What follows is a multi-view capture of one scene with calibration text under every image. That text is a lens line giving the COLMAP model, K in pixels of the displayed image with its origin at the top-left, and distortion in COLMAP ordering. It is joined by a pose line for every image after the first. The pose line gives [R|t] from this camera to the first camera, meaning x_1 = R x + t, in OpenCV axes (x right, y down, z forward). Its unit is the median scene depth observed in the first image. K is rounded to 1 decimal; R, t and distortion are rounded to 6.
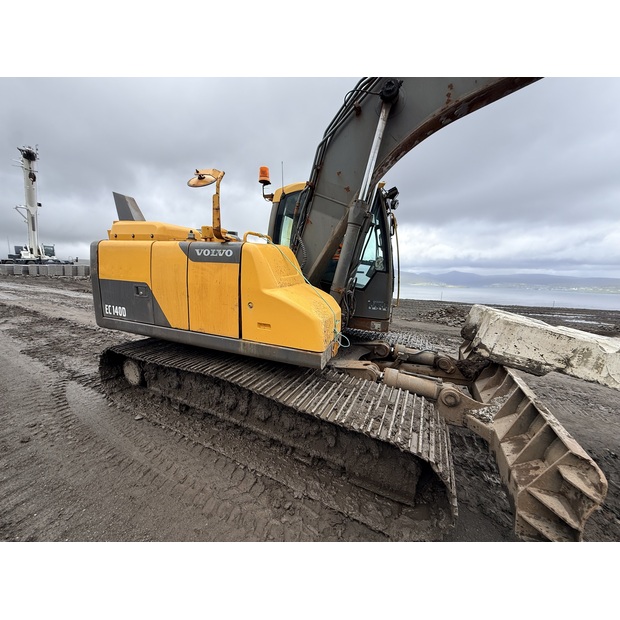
lens RADIAL K [[244.1, 0, 308.4], [0, 244.1, 309.5], [0, 0, 1]] dist [-0.001711, -0.000144]
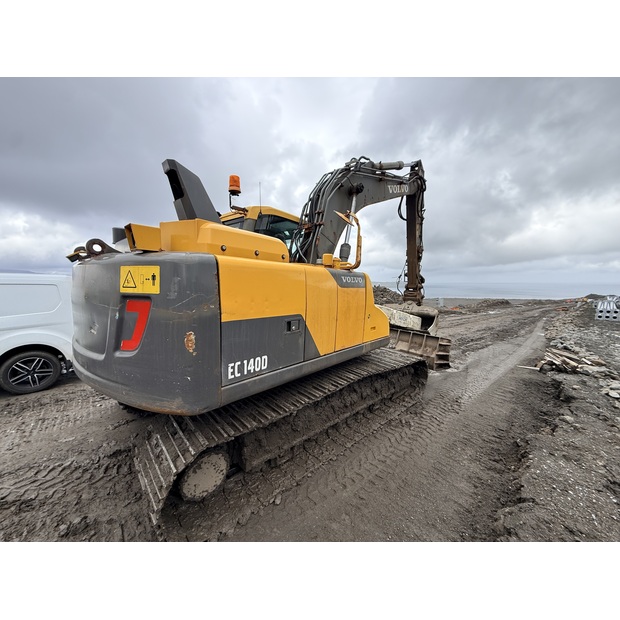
lens RADIAL K [[244.1, 0, 308.4], [0, 244.1, 309.5], [0, 0, 1]] dist [-0.001711, -0.000144]
pose [[0.382324, -0.130027, 0.914834, -1.308775], [0.139039, 0.986873, 0.082159, -0.175836], [-0.913508, 0.095786, 0.395384, 0.591776]]
